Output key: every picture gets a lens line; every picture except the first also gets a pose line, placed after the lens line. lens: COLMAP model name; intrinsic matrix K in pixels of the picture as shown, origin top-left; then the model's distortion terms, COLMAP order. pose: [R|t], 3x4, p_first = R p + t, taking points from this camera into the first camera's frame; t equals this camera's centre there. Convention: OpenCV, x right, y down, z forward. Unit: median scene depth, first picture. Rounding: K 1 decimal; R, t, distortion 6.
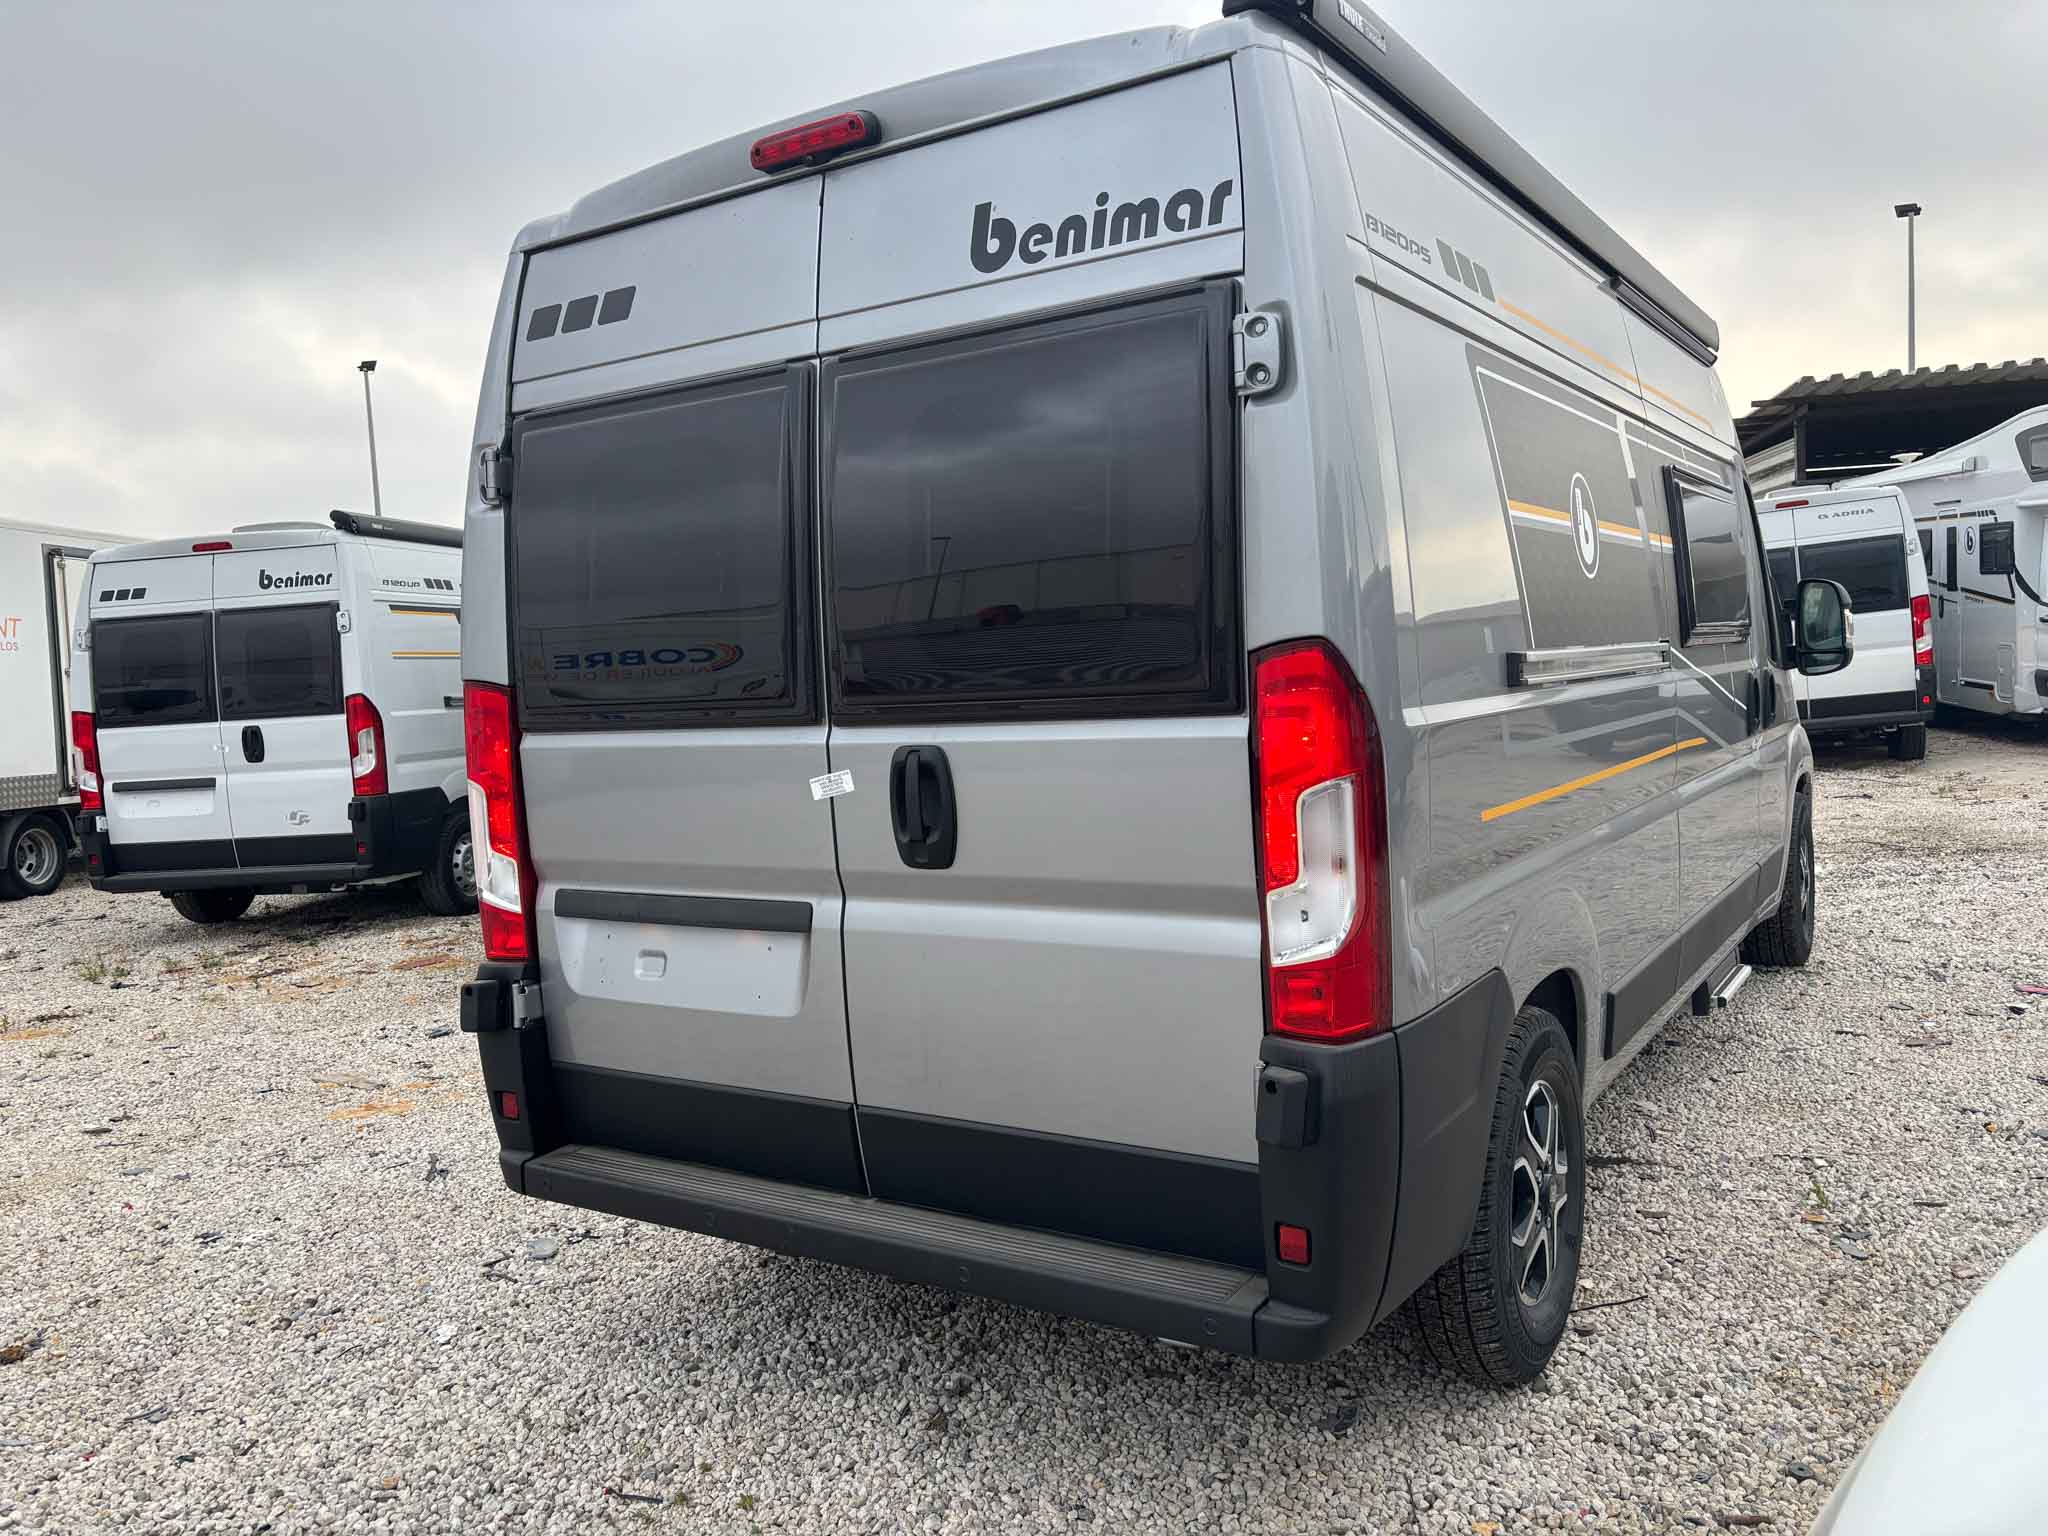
lens RADIAL K [[1546.8, 0, 1024.0], [0, 1546.8, 768.0], [0, 0, 1]] dist [0.072714, 0.001578]
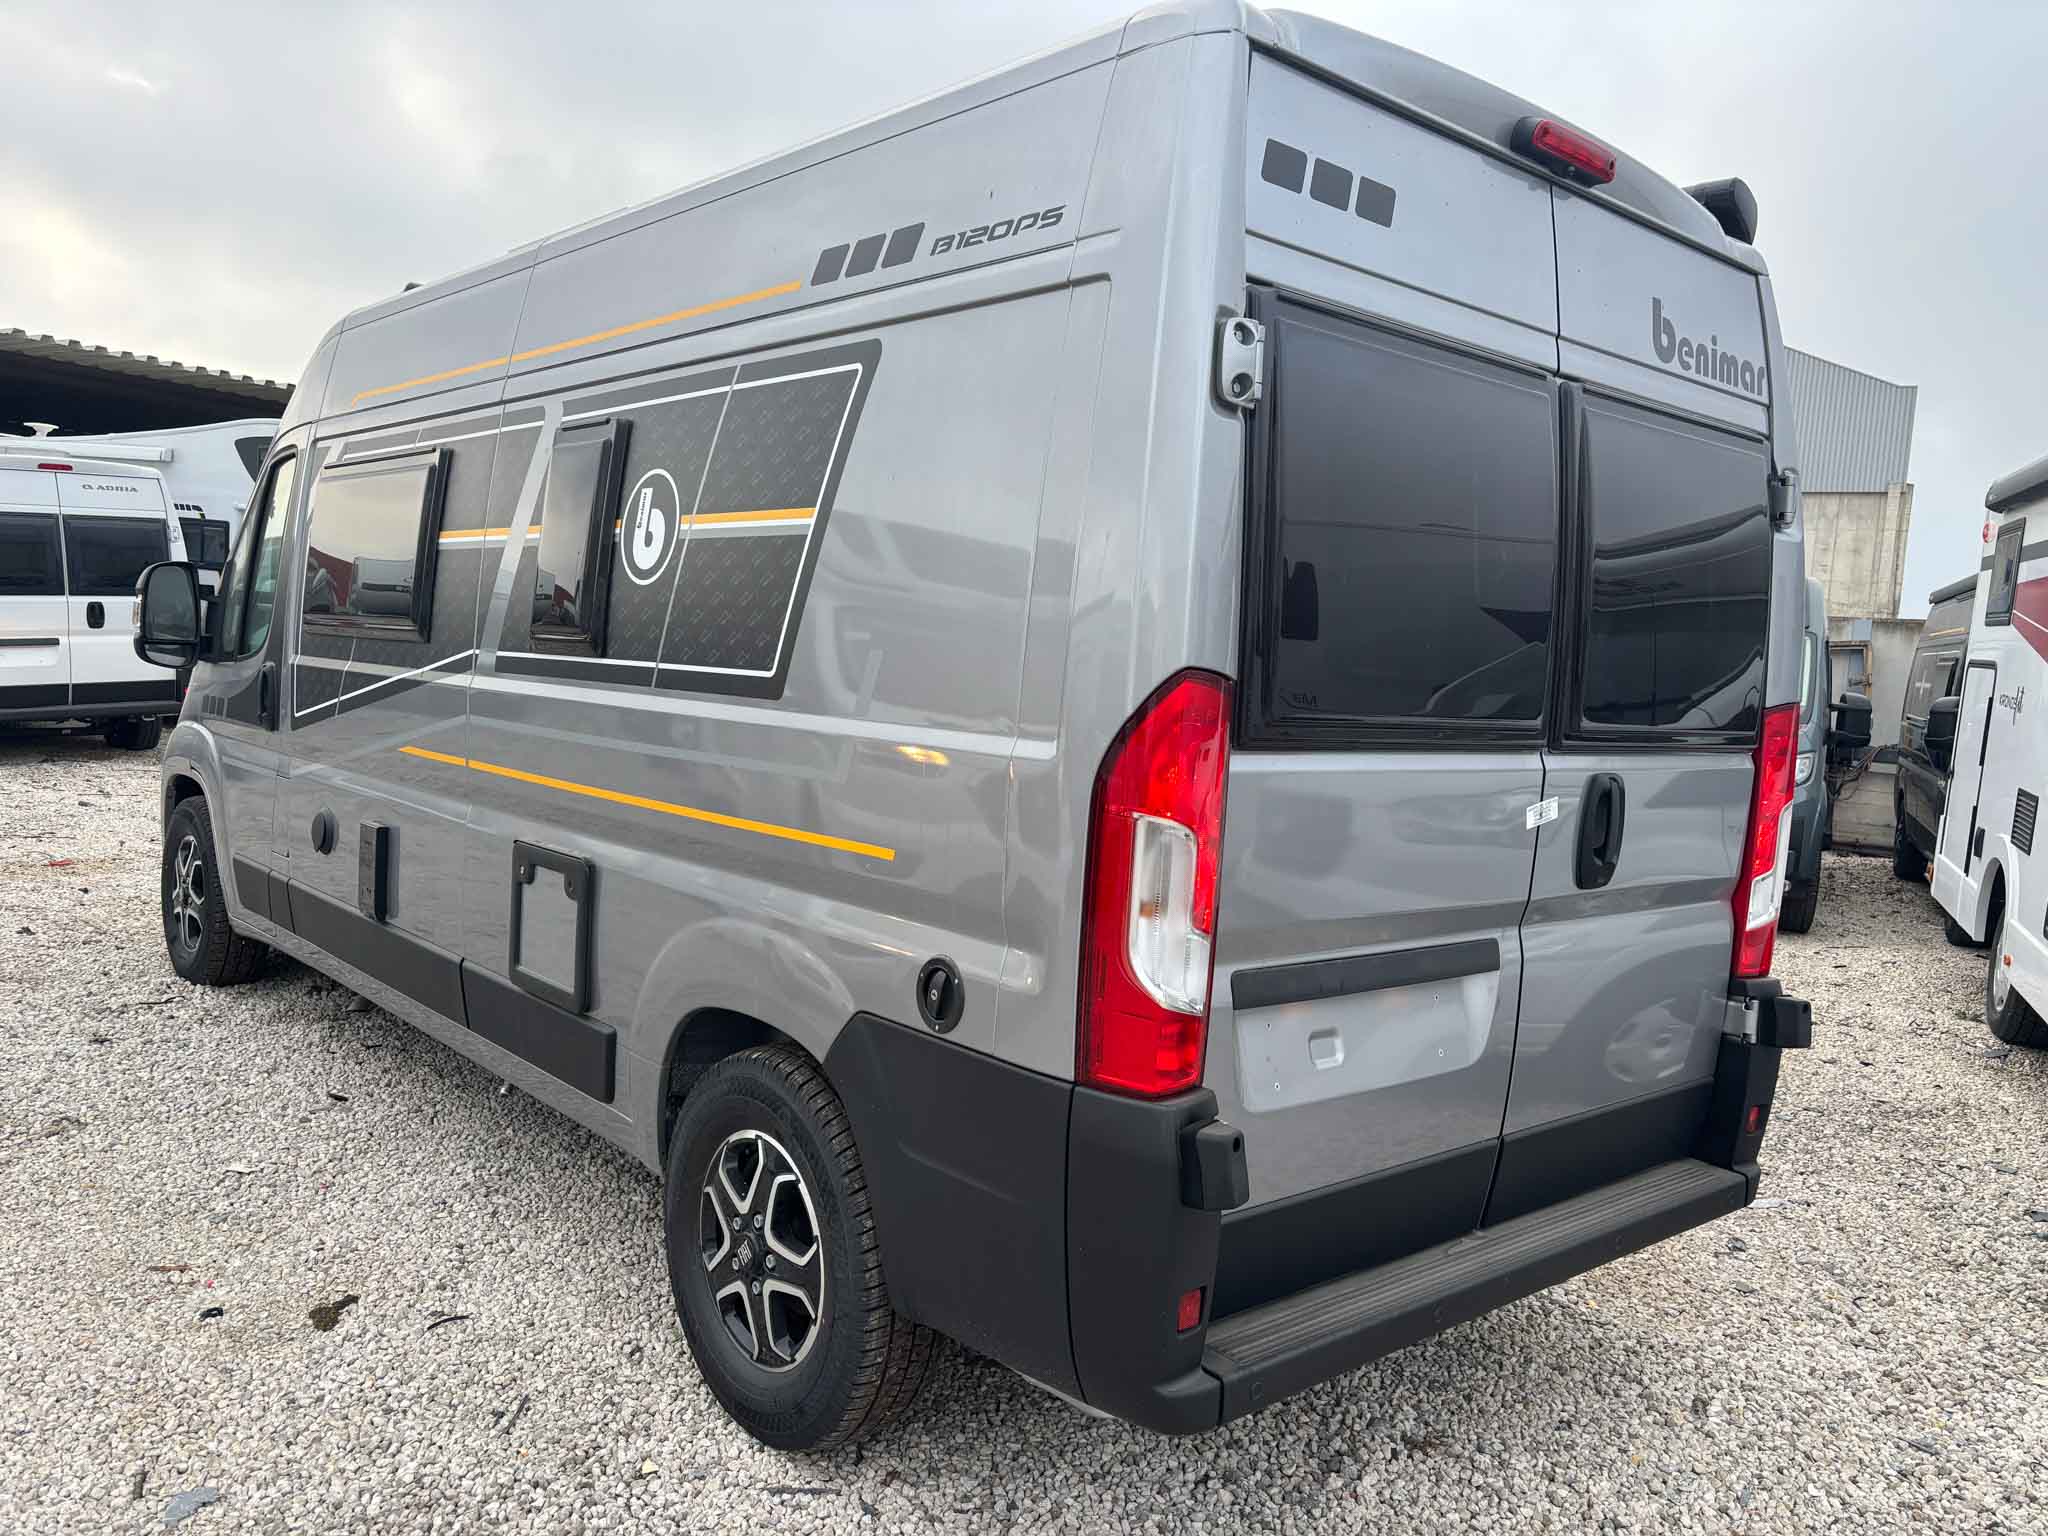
lens RADIAL K [[1525.9, 0, 1024.0], [0, 1525.9, 768.0], [0, 0, 1]] dist [-0.000236, 0.000439]
pose [[0.274157, -0.007653, 0.961654, -0.984113], [-0.008765, 0.999907, 0.010456, -0.020665], [-0.961645, -0.011296, 0.274065, 0.908492]]
